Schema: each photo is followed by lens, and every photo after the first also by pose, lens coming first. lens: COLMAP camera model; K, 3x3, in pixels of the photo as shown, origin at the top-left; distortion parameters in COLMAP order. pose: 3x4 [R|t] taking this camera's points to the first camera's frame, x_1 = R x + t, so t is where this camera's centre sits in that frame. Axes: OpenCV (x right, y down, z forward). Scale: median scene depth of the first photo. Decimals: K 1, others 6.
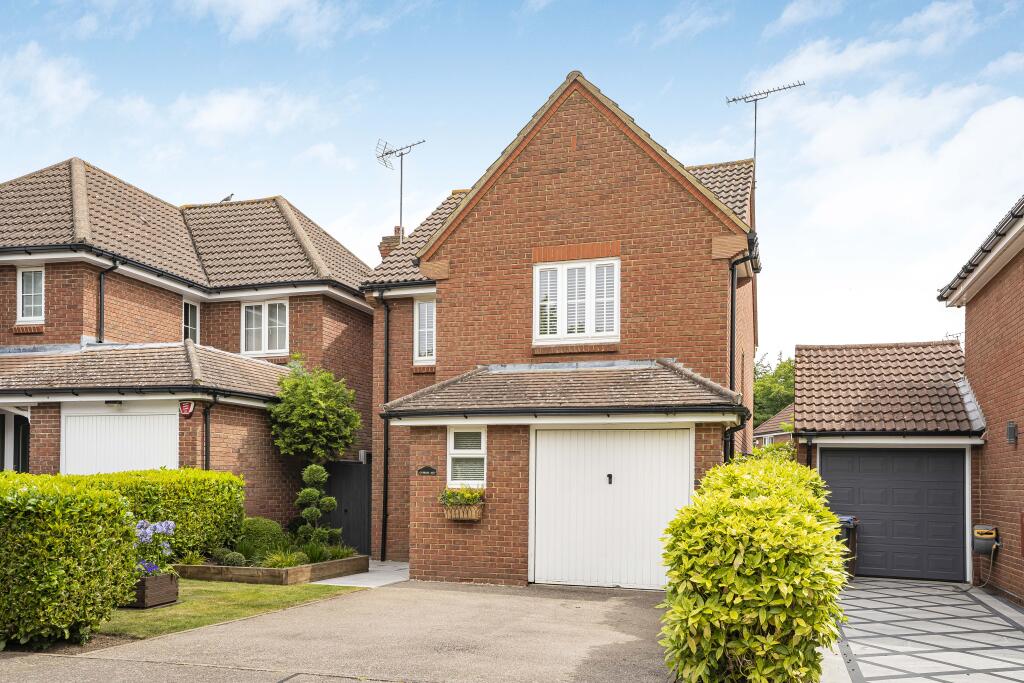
lens RADIAL K [[831.7, 0, 511.9], [0, 831.7, 370.8], [0, 0, 1]] dist [0.059962, 0.000484]
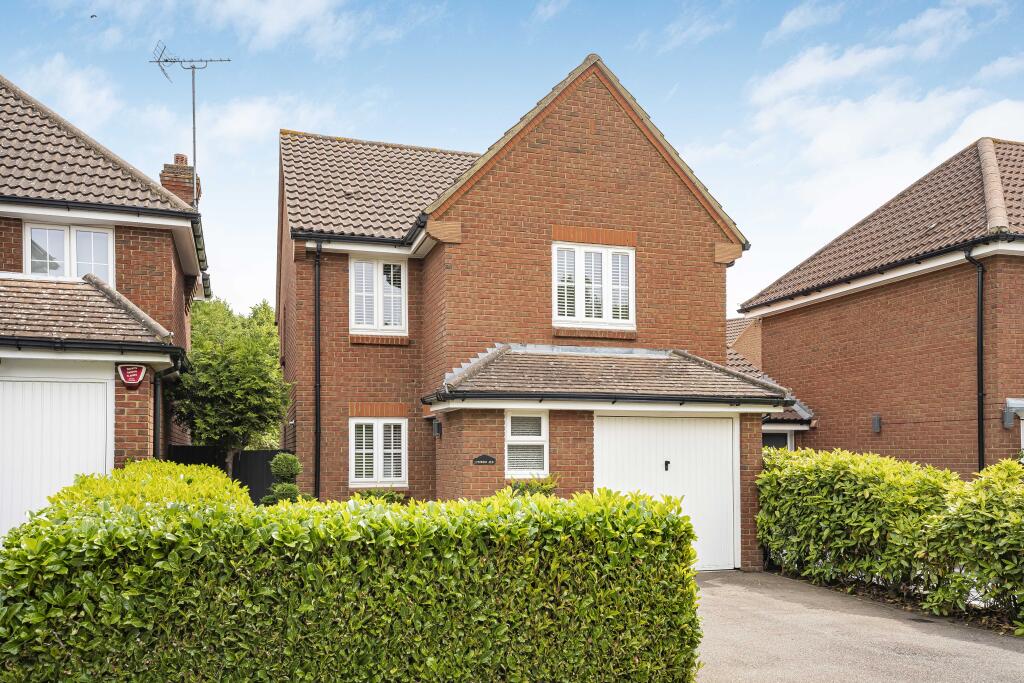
lens RADIAL K [[815.5, 0, 512.0], [0, 815.5, 341.5], [0, 0, 1]] dist [0.057197, 0.003371]
pose [[0.810939, 0.068044, 0.581160, -0.563139], [-0.065645, 0.997525, -0.025192, 0.013836], [-0.581436, -0.017721, 0.813399, 0.264979]]
